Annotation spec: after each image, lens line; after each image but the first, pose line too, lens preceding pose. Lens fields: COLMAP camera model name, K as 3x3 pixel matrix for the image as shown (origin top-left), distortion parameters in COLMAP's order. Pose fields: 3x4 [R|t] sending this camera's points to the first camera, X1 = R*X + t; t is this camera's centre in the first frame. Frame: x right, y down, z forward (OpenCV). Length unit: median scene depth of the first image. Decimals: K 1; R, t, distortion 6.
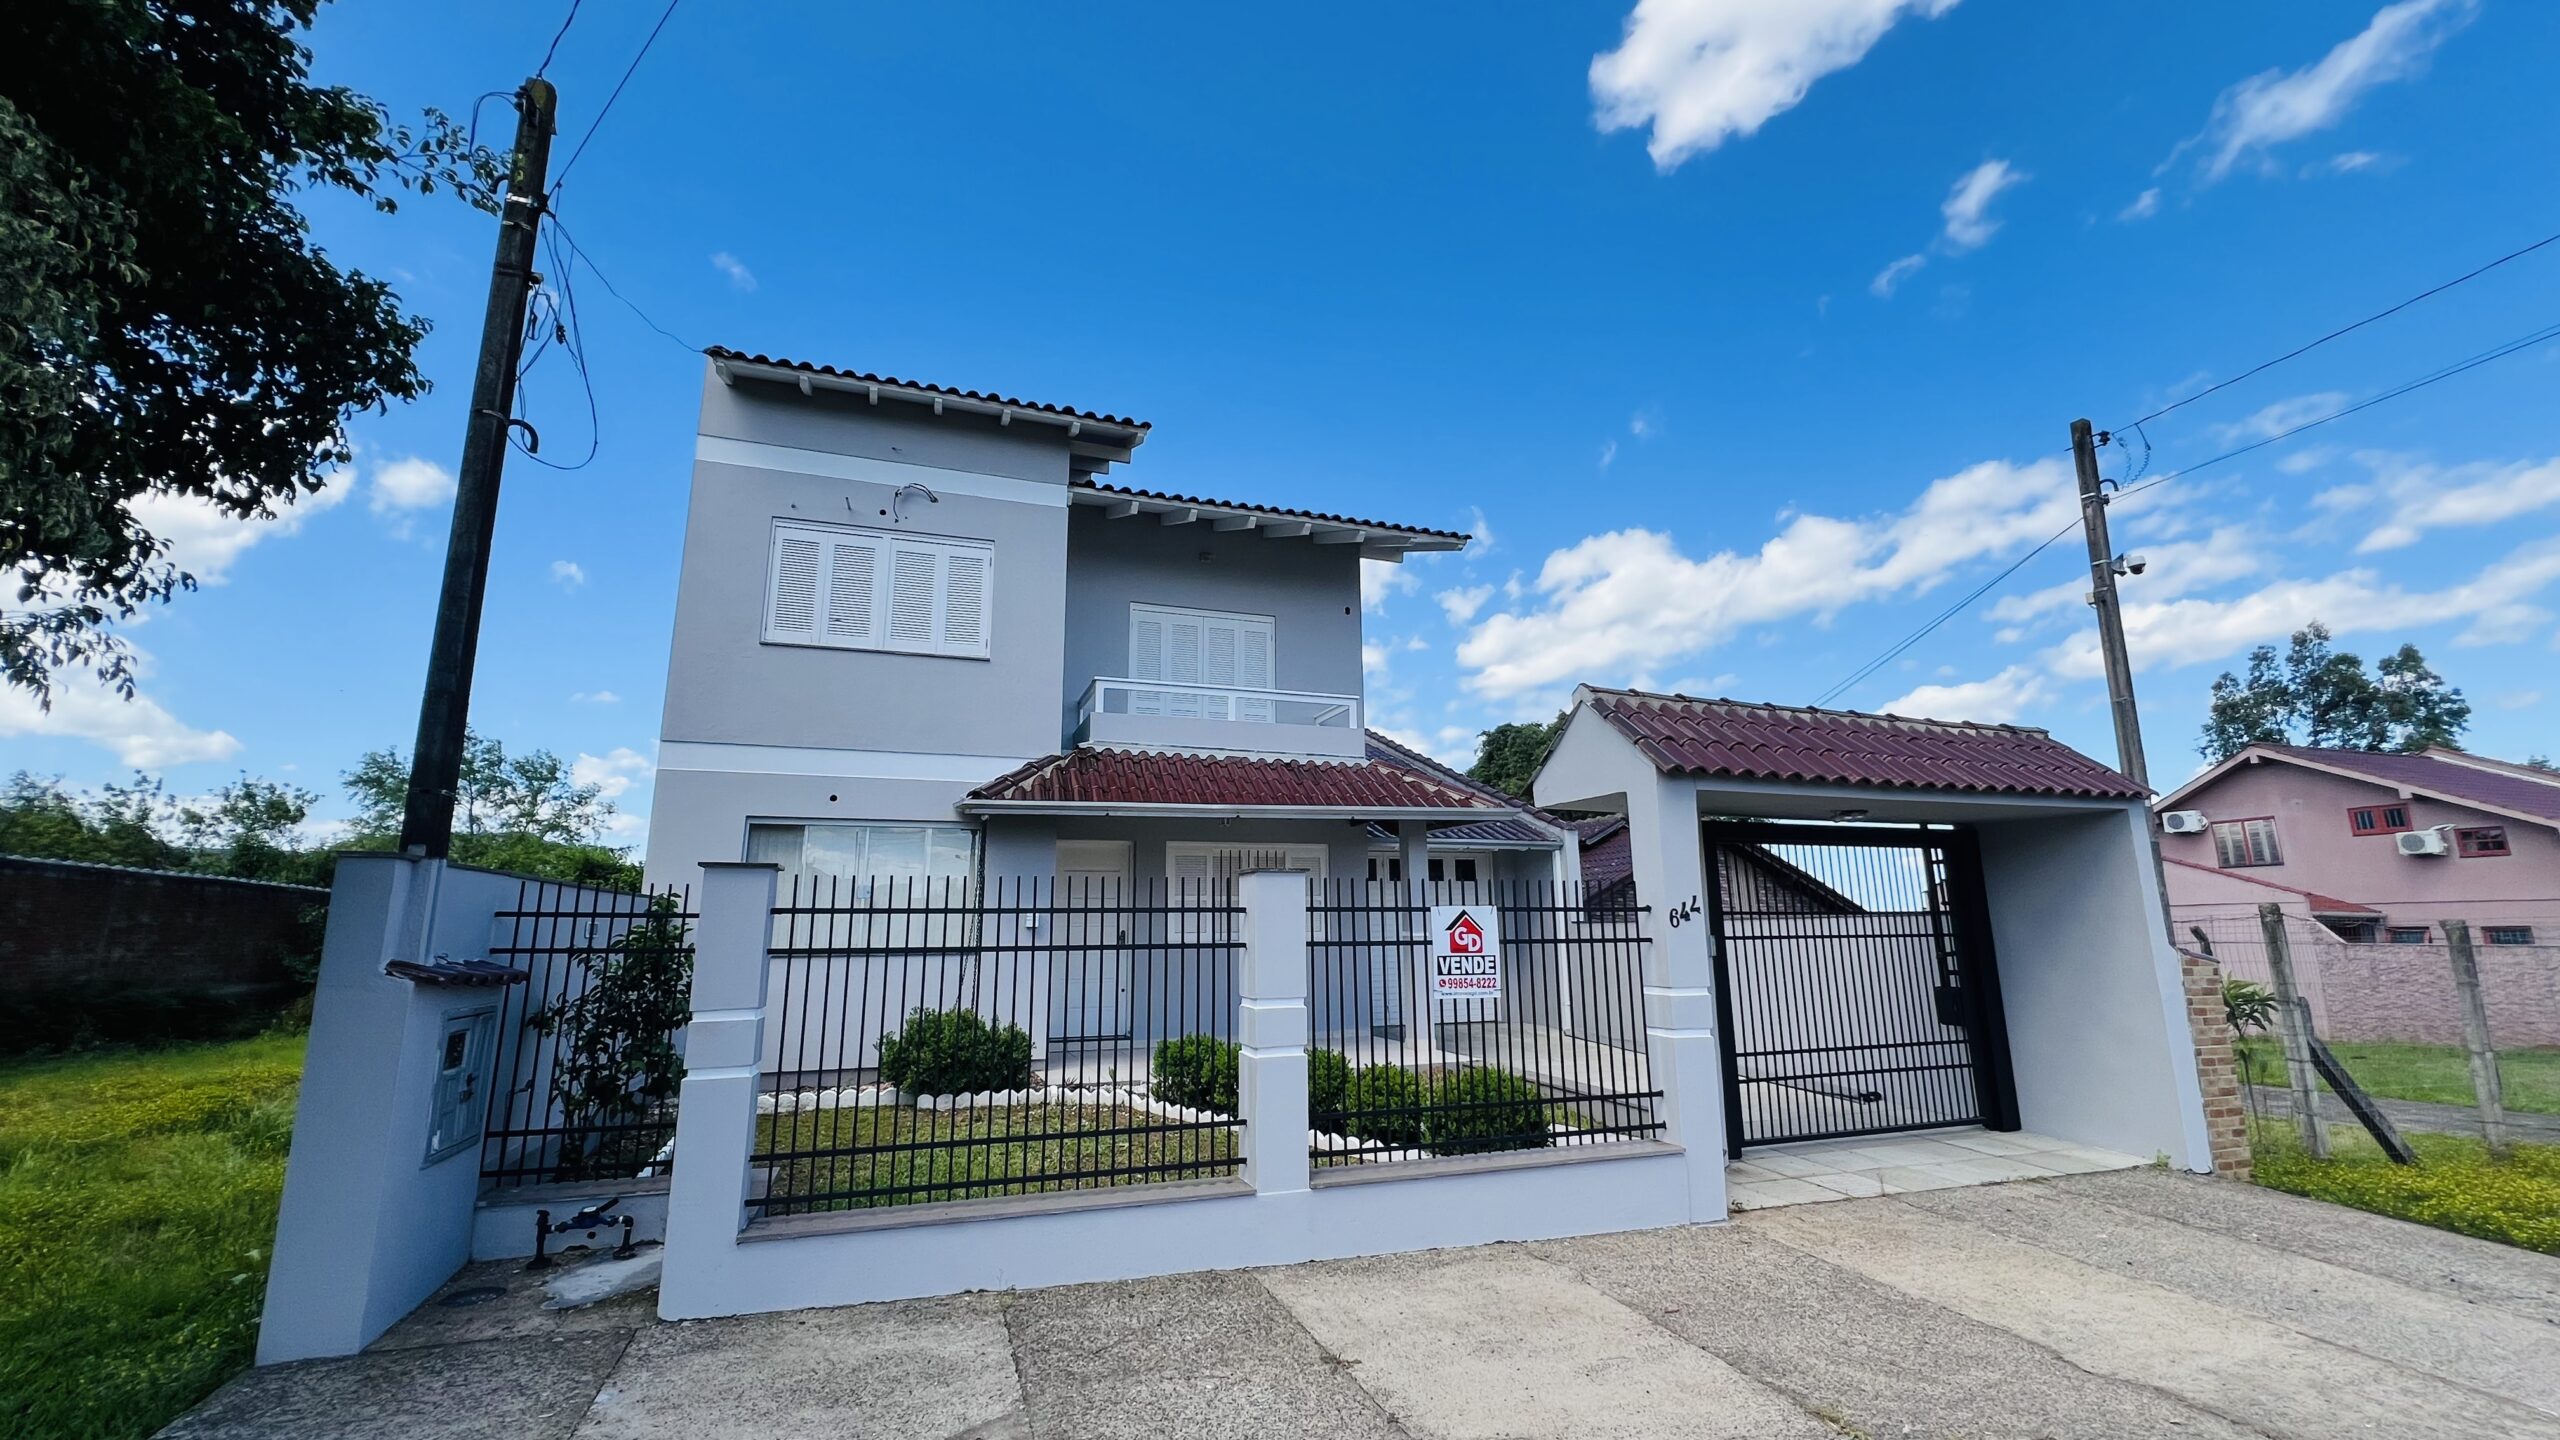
lens RADIAL K [[1026.5, 0, 1285.0], [0, 1026.5, 712.4], [0, 0, 1]] dist [-0.008006, -0.000338]
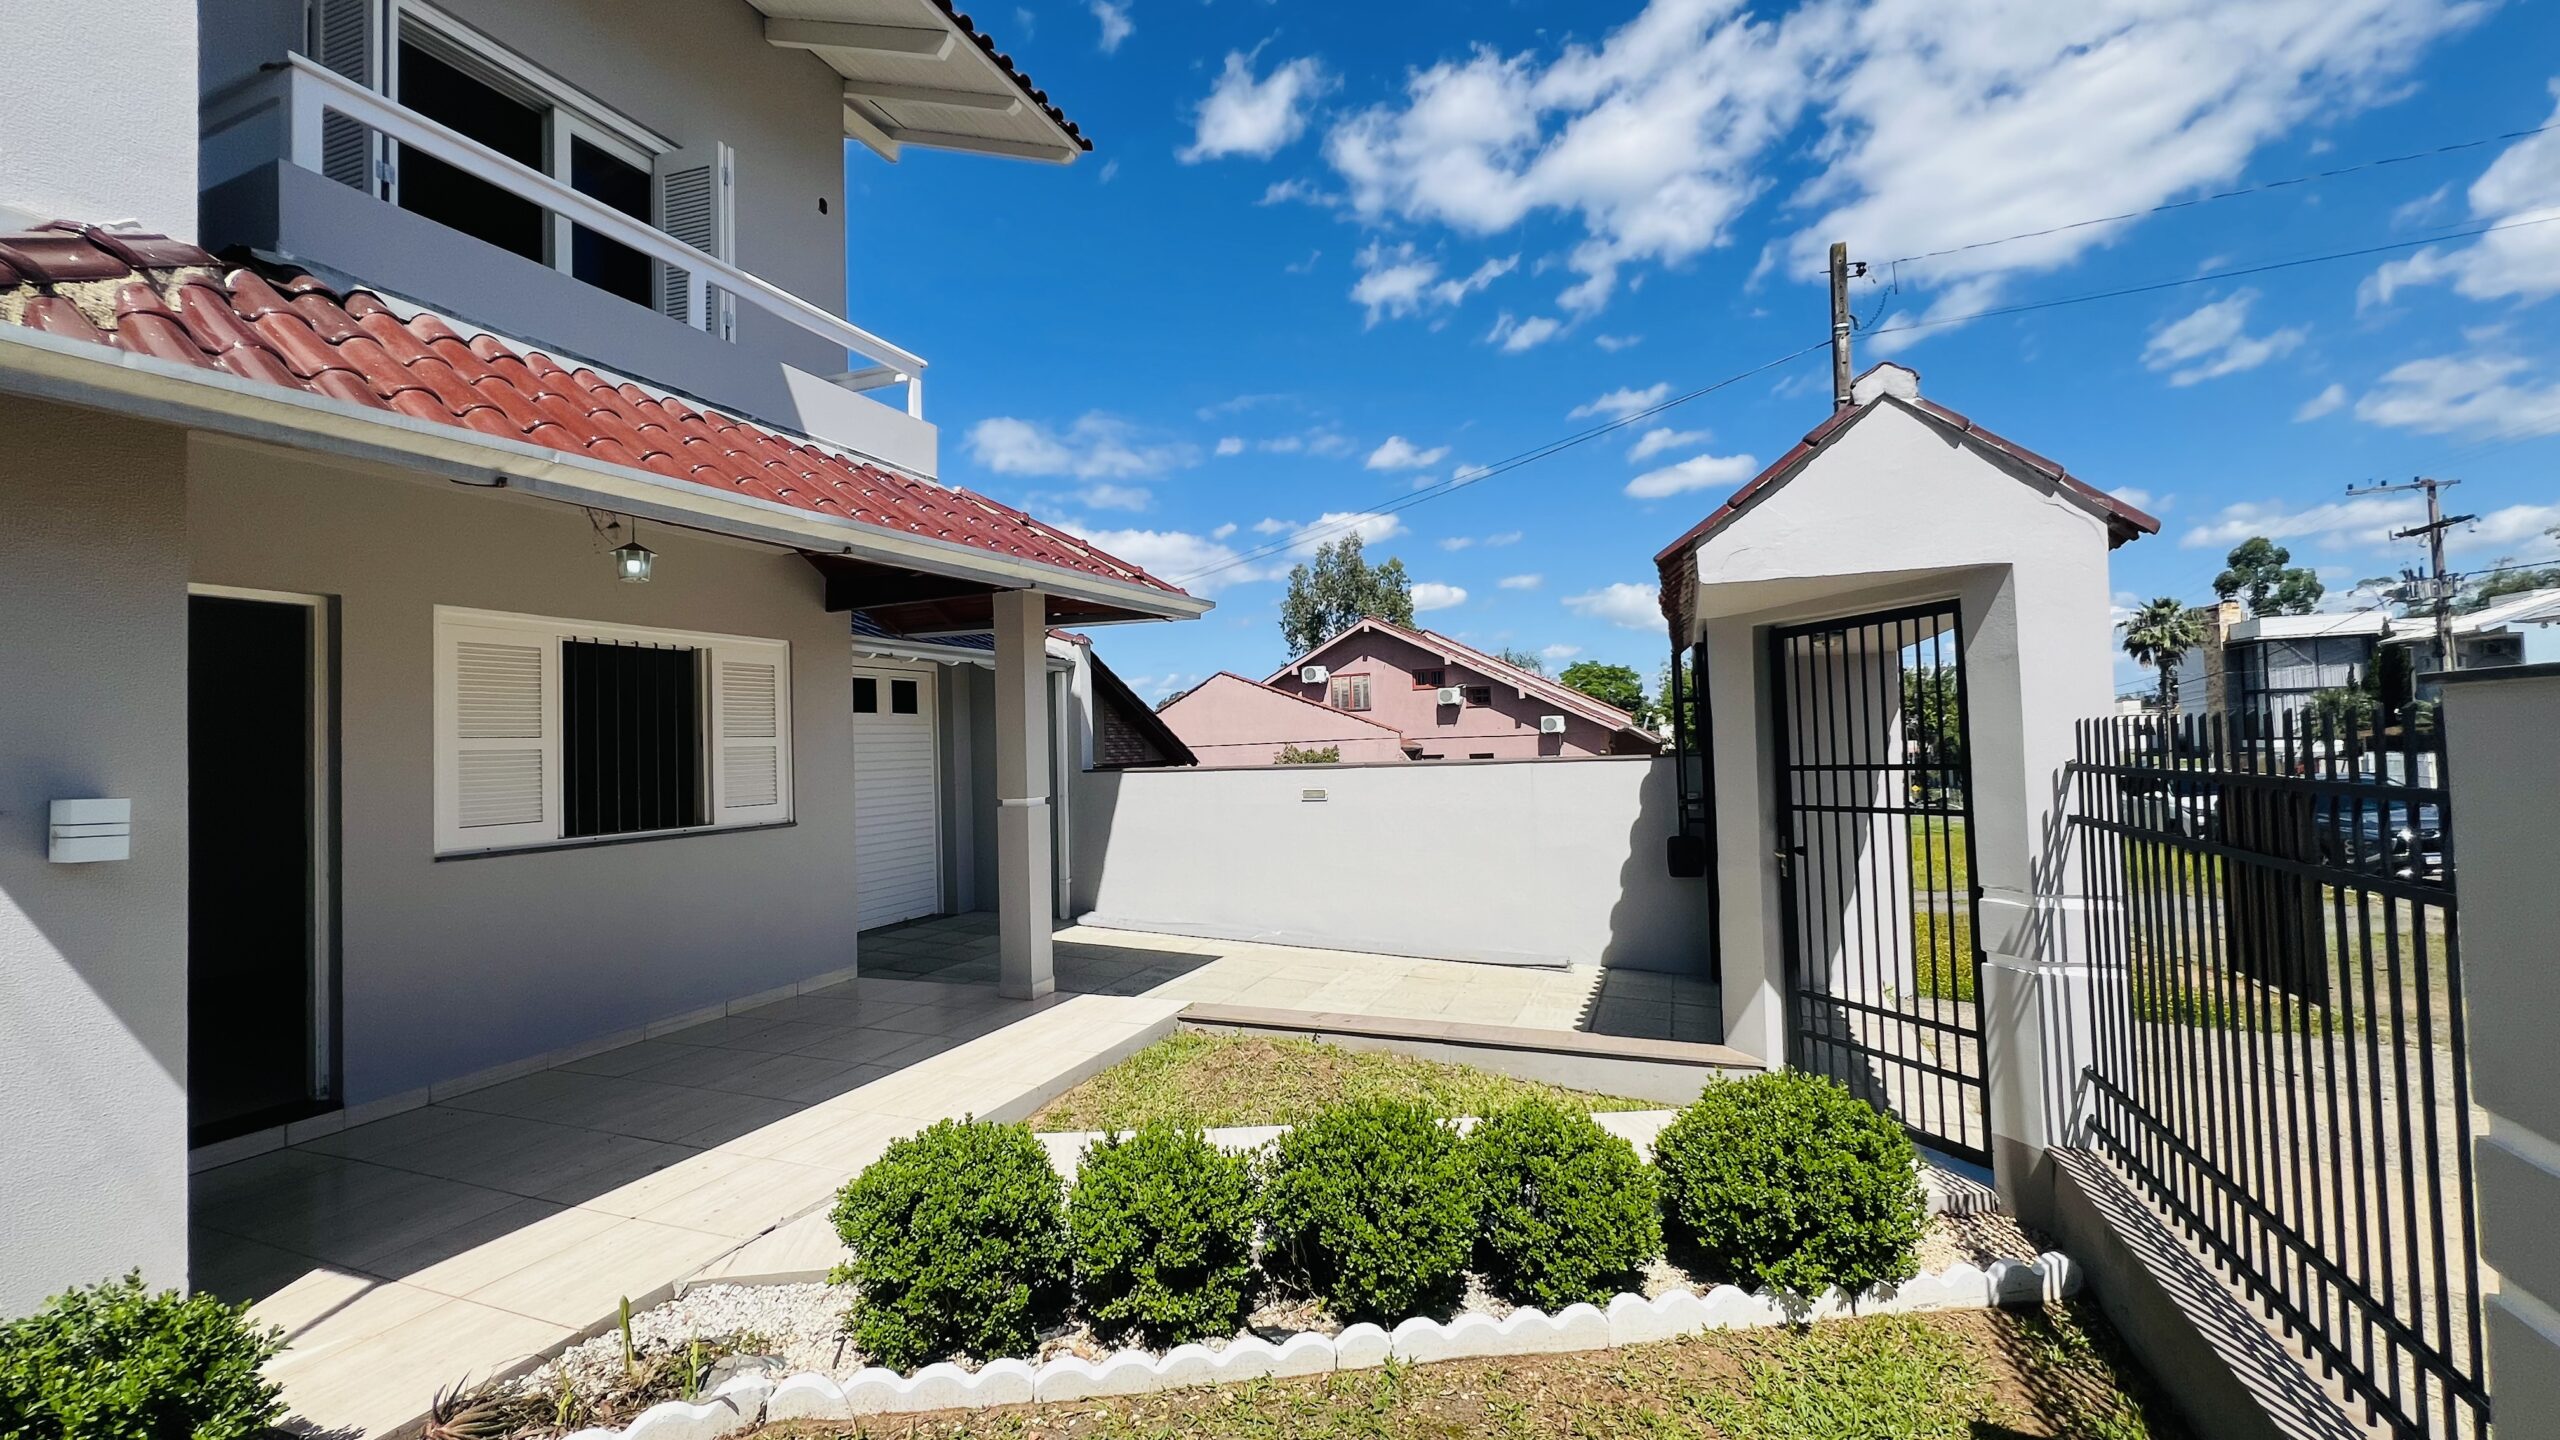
lens RADIAL K [[1024.1, 0, 1280.0], [0, 1024.1, 720.0], [0, 0, 1]] dist [-0.006392, 0.000619]
pose [[0.661600, 0.008429, 0.749809, -0.309189], [-0.131965, 0.985639, 0.105360, 0.133666], [-0.738153, -0.168655, 0.653211, 0.775920]]
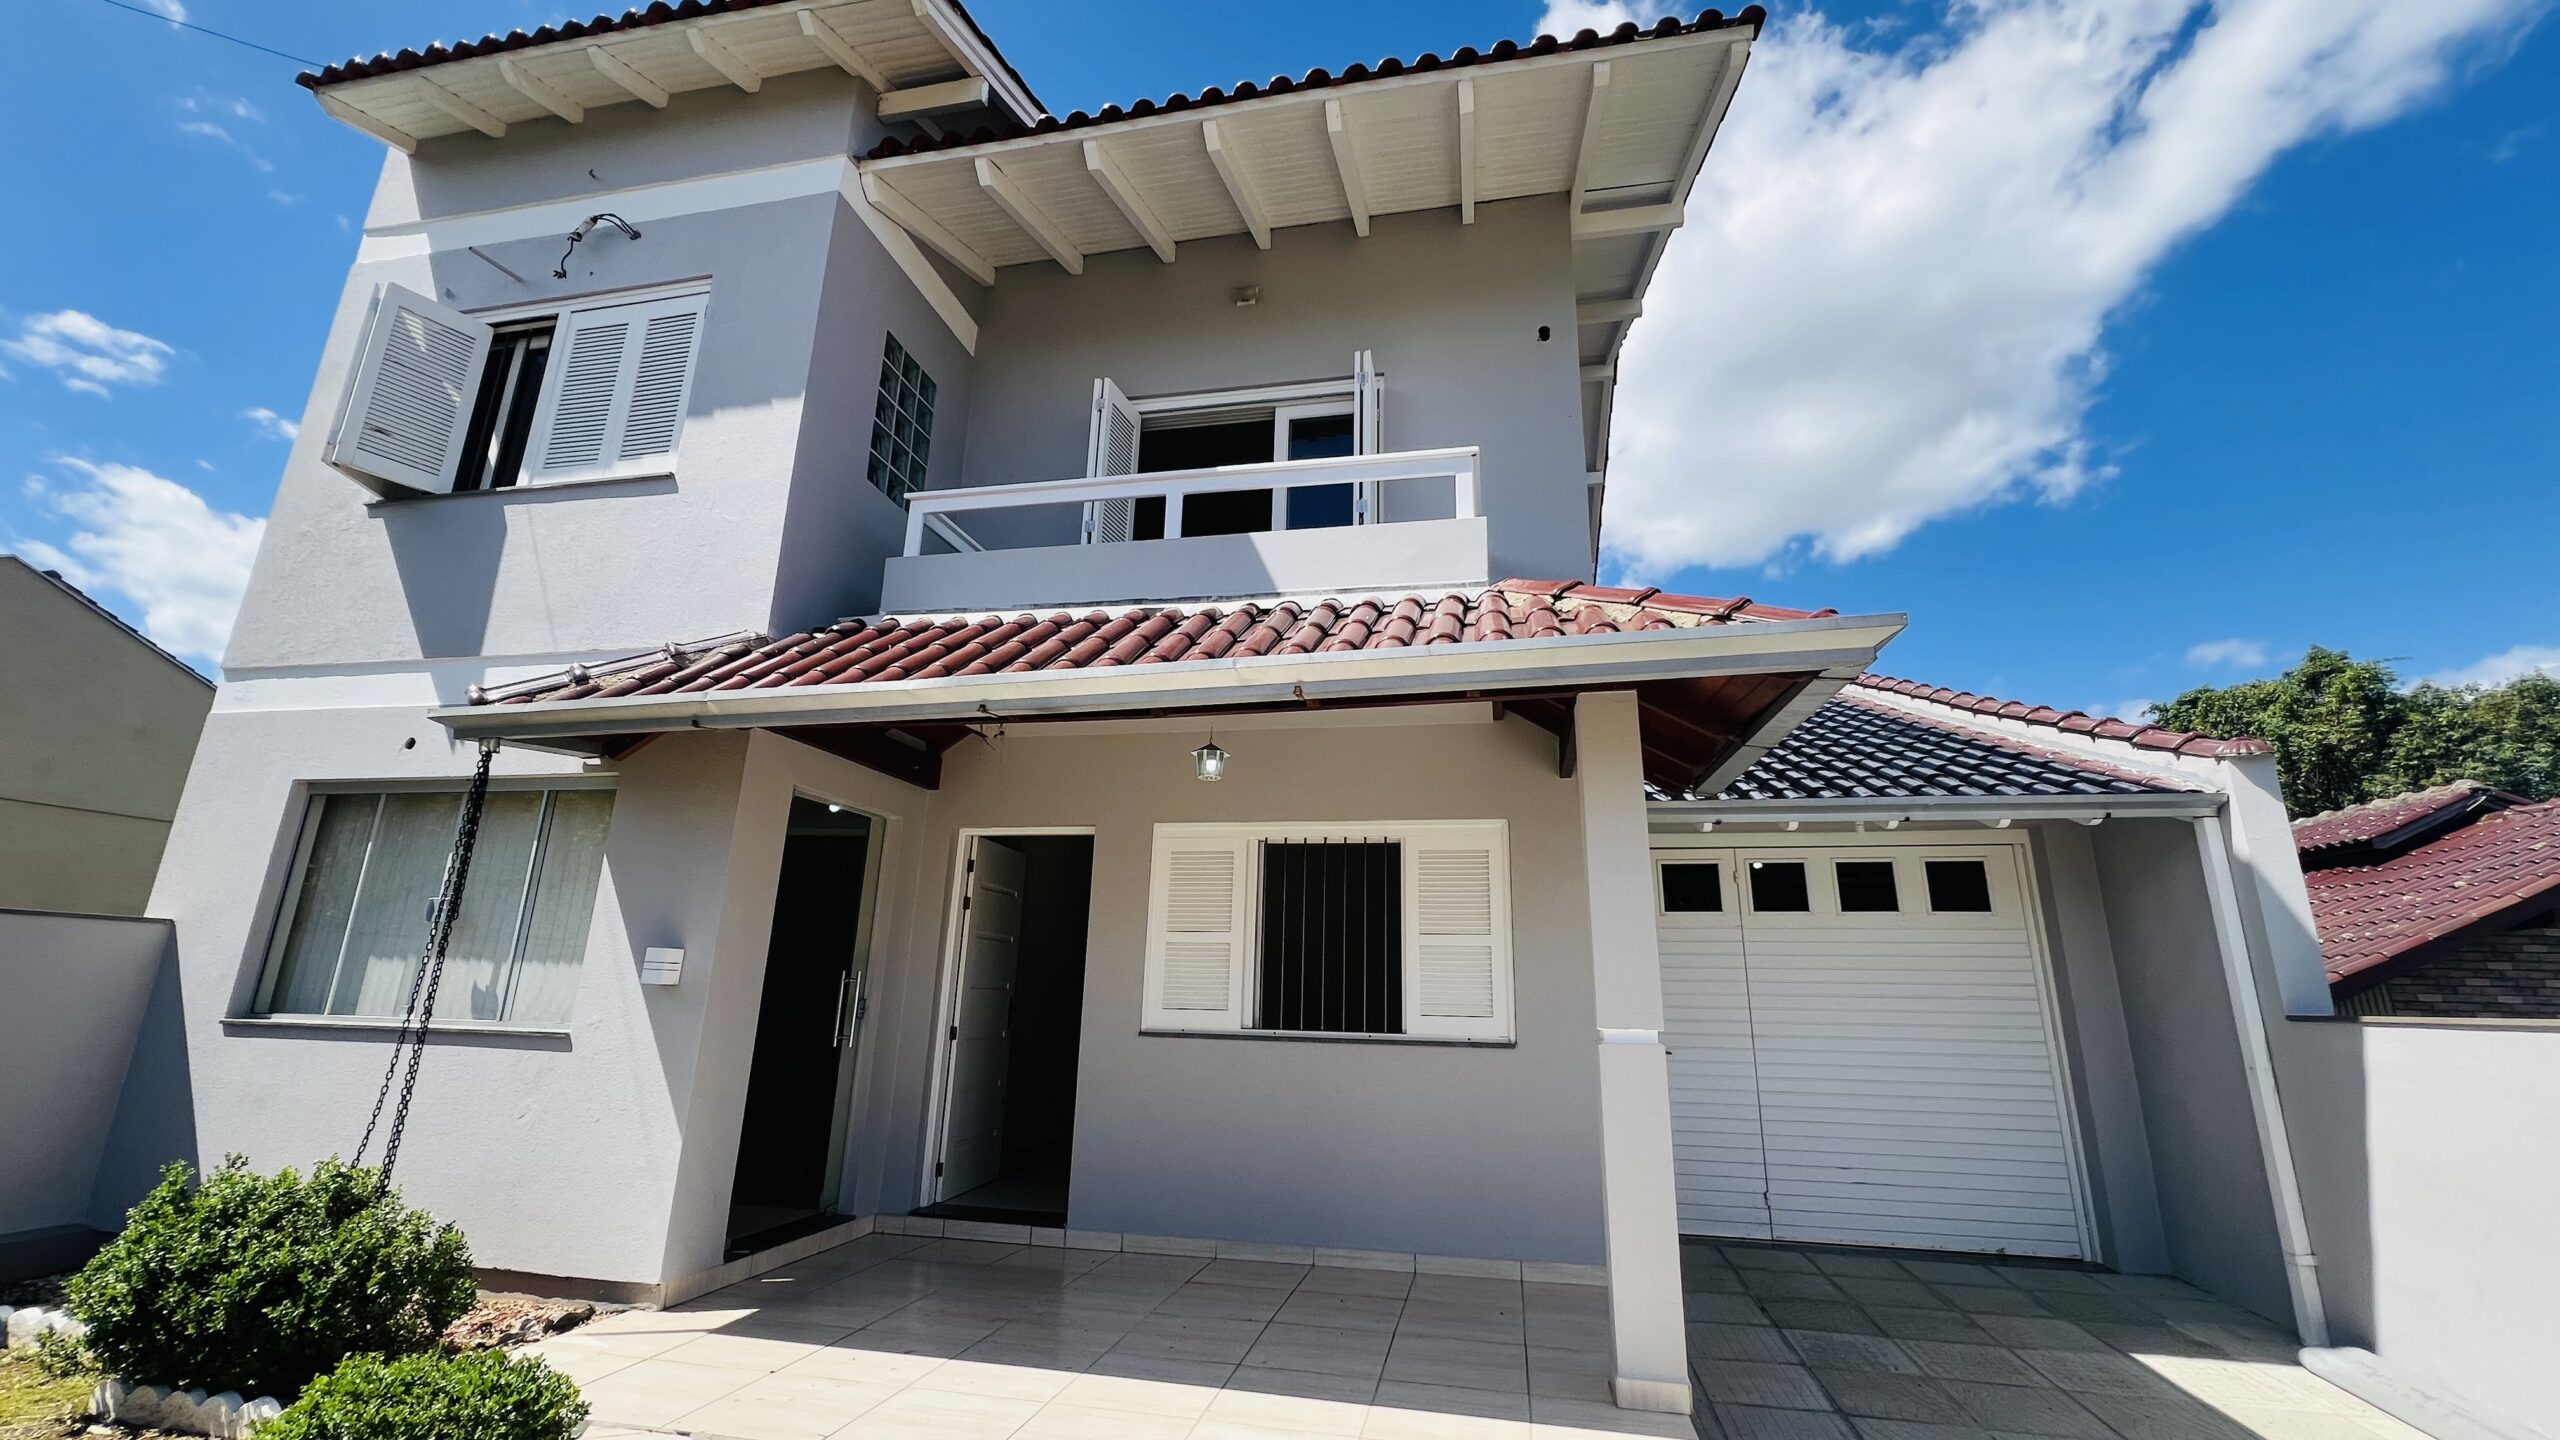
lens RADIAL K [[1024.1, 0, 1280.0], [0, 1024.1, 720.0], [0, 0, 1]] dist [-0.006392, 0.000619]
pose [[0.851847, -0.107807, -0.512576, 0.318712], [0.078500, 0.993814, -0.078566, 0.188744], [0.517875, 0.026689, 0.855040, 0.950081]]
